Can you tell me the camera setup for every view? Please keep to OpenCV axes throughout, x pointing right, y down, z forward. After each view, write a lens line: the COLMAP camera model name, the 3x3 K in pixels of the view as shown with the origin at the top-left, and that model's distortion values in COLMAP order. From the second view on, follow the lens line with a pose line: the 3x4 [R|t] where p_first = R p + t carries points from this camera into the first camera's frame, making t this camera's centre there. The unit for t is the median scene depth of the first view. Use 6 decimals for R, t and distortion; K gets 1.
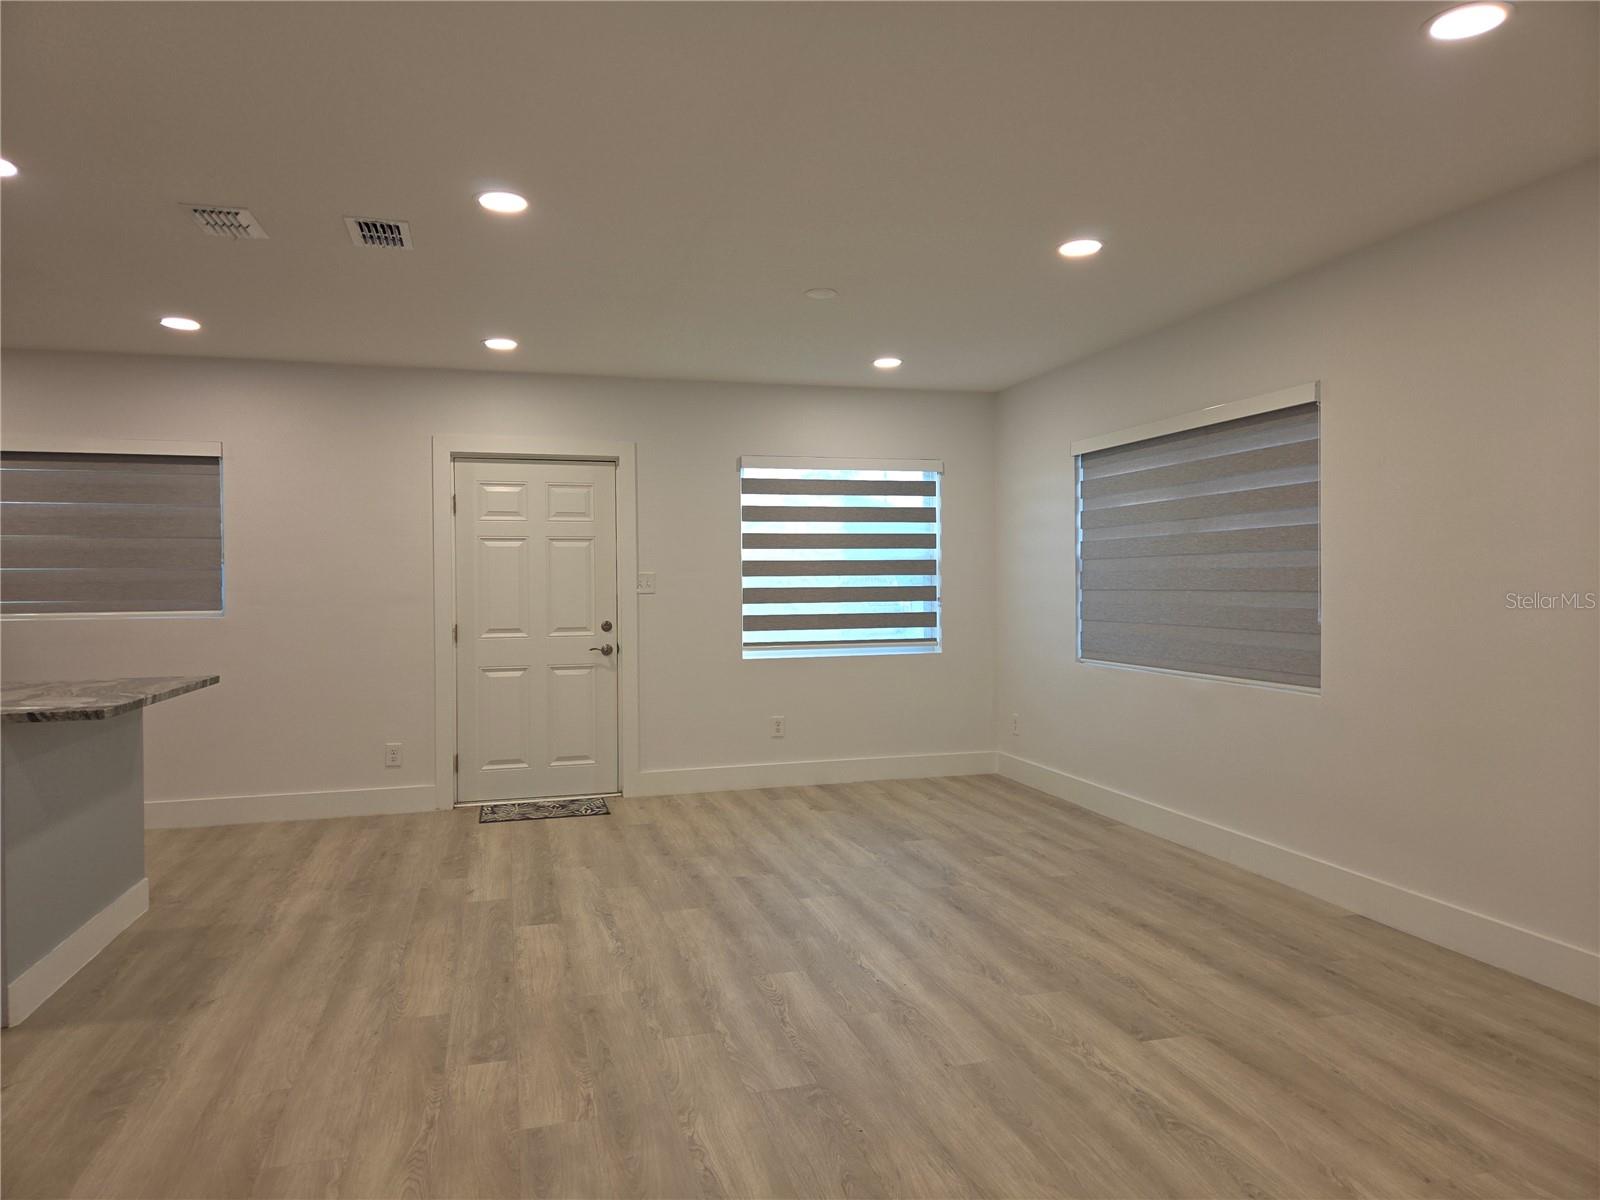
lens RADIAL K [[1074.7, 0, 791.8], [0, 1074.7, 597.4], [0, 0, 1]] dist [0.061153, -0.049797]
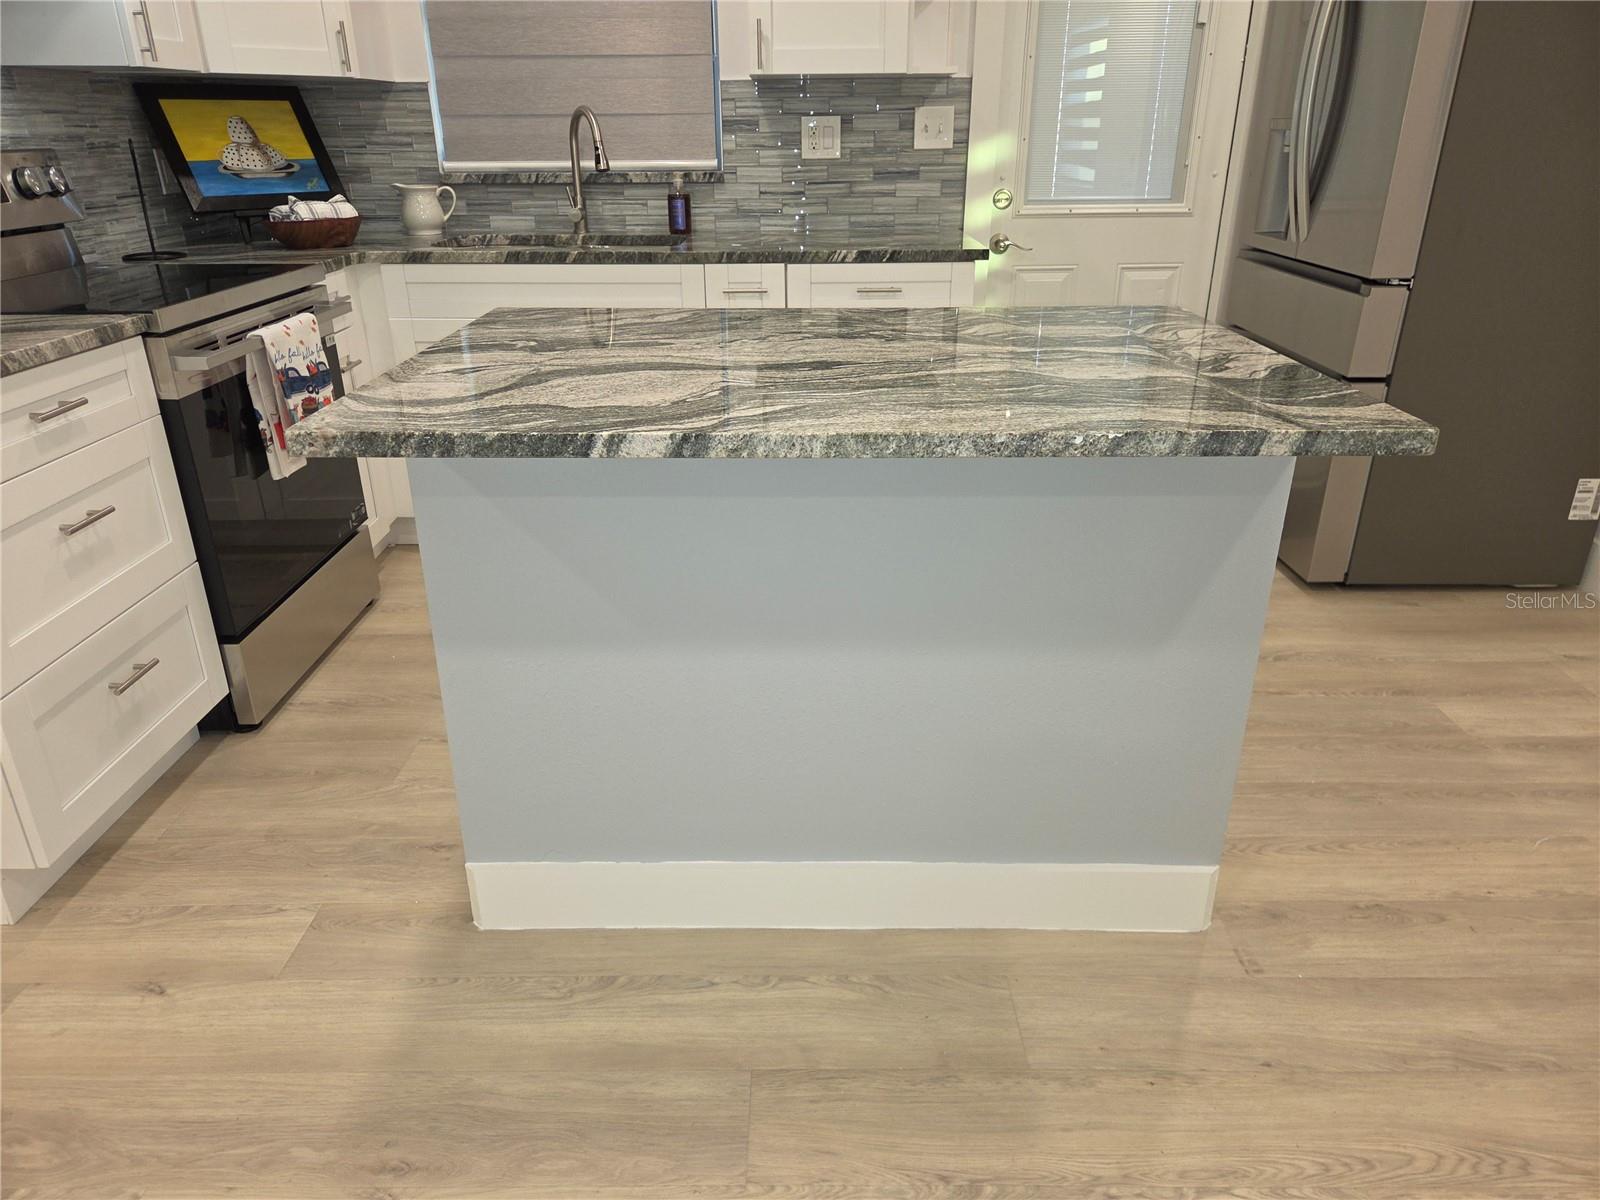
lens RADIAL K [[1074.7, 0, 788.5], [0, 1074.7, 600.5], [0, 0, 1]] dist [0.061153, -0.049797]
pose [[-0.264815, 0.397058, -0.878759, -0.344720], [-0.005596, 0.910645, 0.413151, -0.001287], [0.964283, 0.114326, -0.238931, 1.380640]]
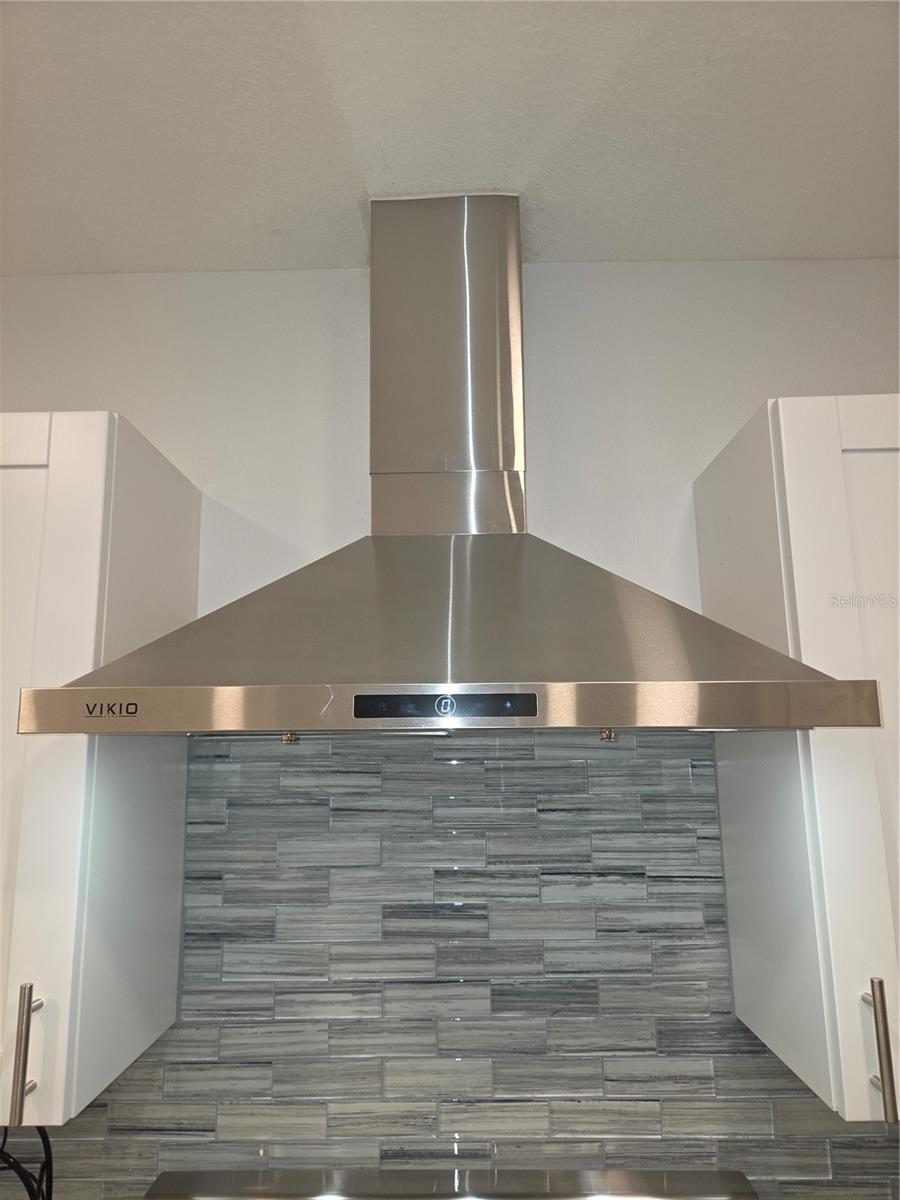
lens RADIAL K [[806.0, 0, 445.3], [0, 806.0, 604.9], [0, 0, 1]] dist [0.061153, -0.049797]
pose [[-0.959930, 0.071527, 0.270960, -1.101646], [0.026503, 0.985717, -0.166312, -0.153540], [-0.278985, -0.152466, -0.948115, 0.945018]]
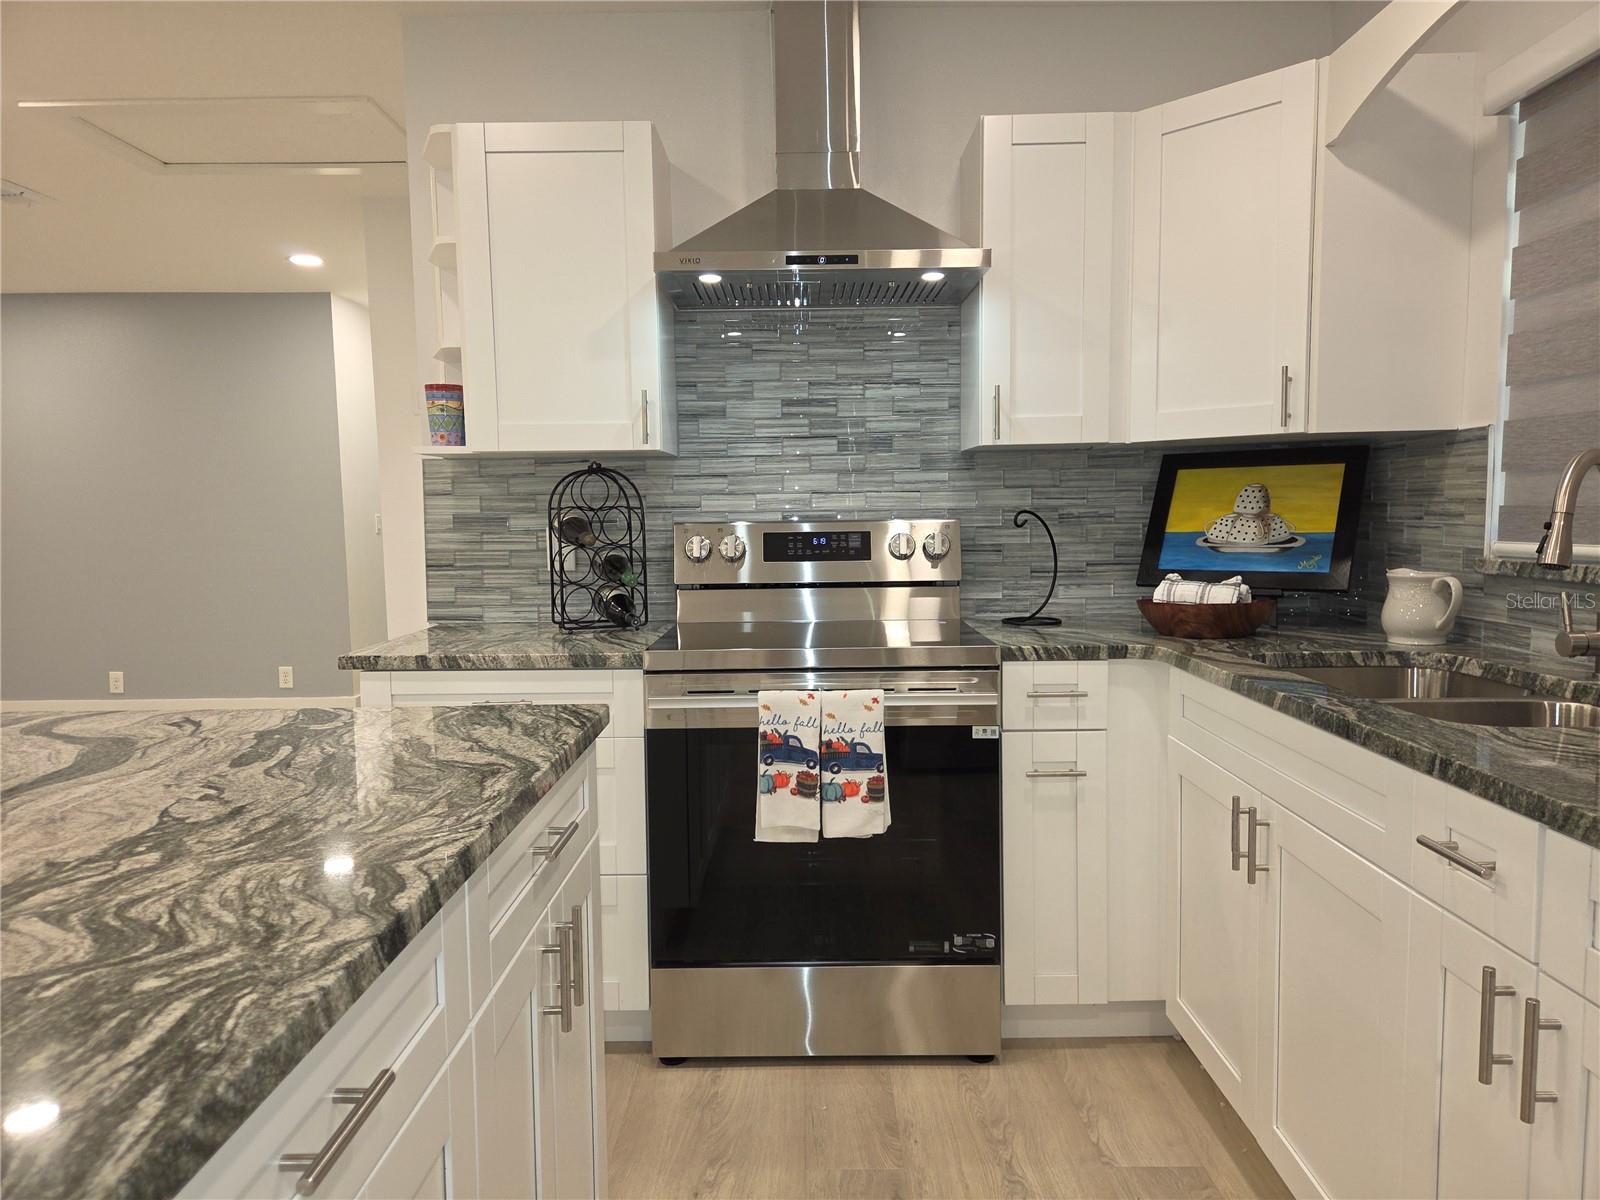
lens RADIAL K [[1074.7, 0, 793.6], [0, 1074.7, 599.4], [0, 0, 1]] dist [0.061153, -0.049797]
pose [[-0.962542, 0.001419, 0.271128, -1.234342], [0.028370, 0.995024, 0.095509, 0.010950], [-0.269644, 0.099624, -0.957793, 1.520269]]
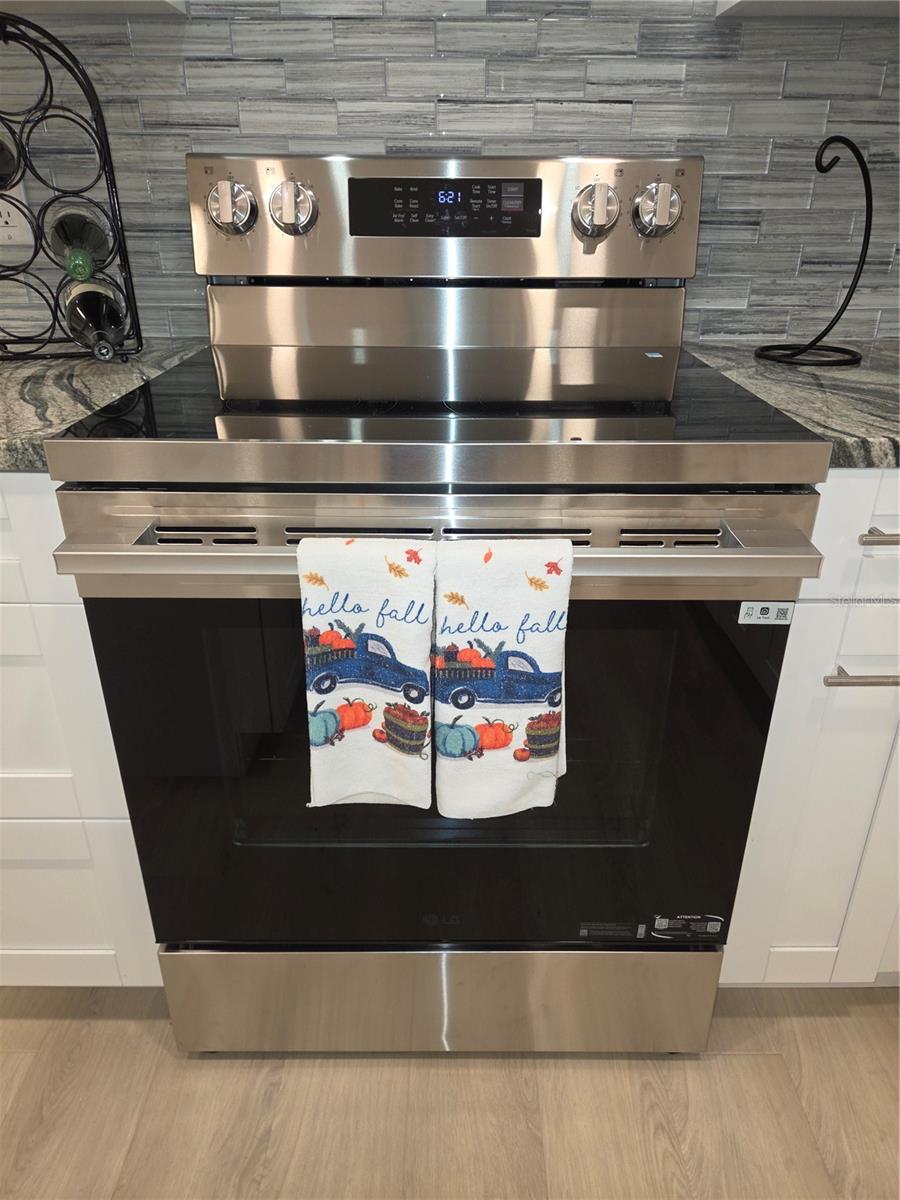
lens RADIAL K [[806.0, 0, 459.3], [0, 806.0, 597.7], [0, 0, 1]] dist [0.061153, -0.049797]
pose [[-0.966509, -0.107695, 0.232940, -1.117411], [0.009132, 0.892678, 0.450603, 0.046564], [-0.256468, 0.437640, -0.861798, 1.025957]]
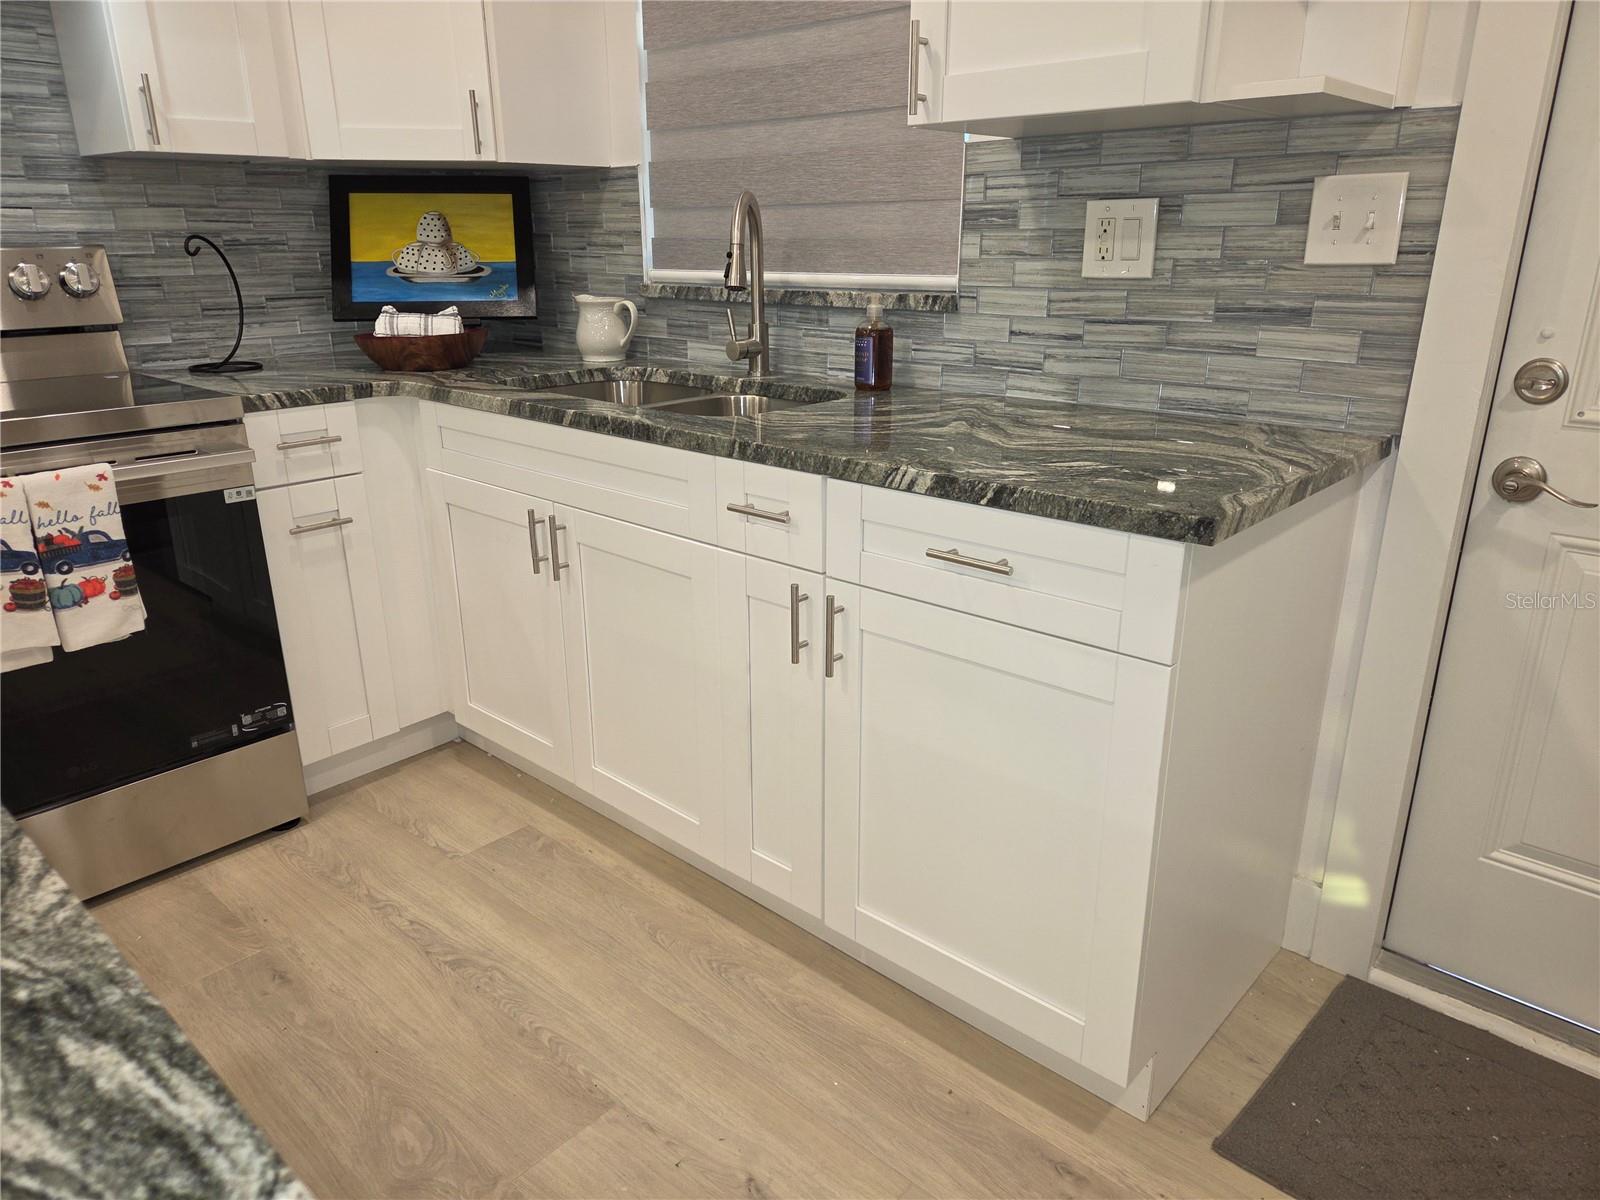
lens RADIAL K [[1074.7, 0, 794.6], [0, 1074.7, 594.2], [0, 0, 1]] dist [0.061153, -0.049797]
pose [[-0.843026, 0.185152, -0.505001, -1.091310], [0.004884, 0.941482, 0.337029, 0.008735], [0.537851, 0.281658, -0.794598, 1.522945]]
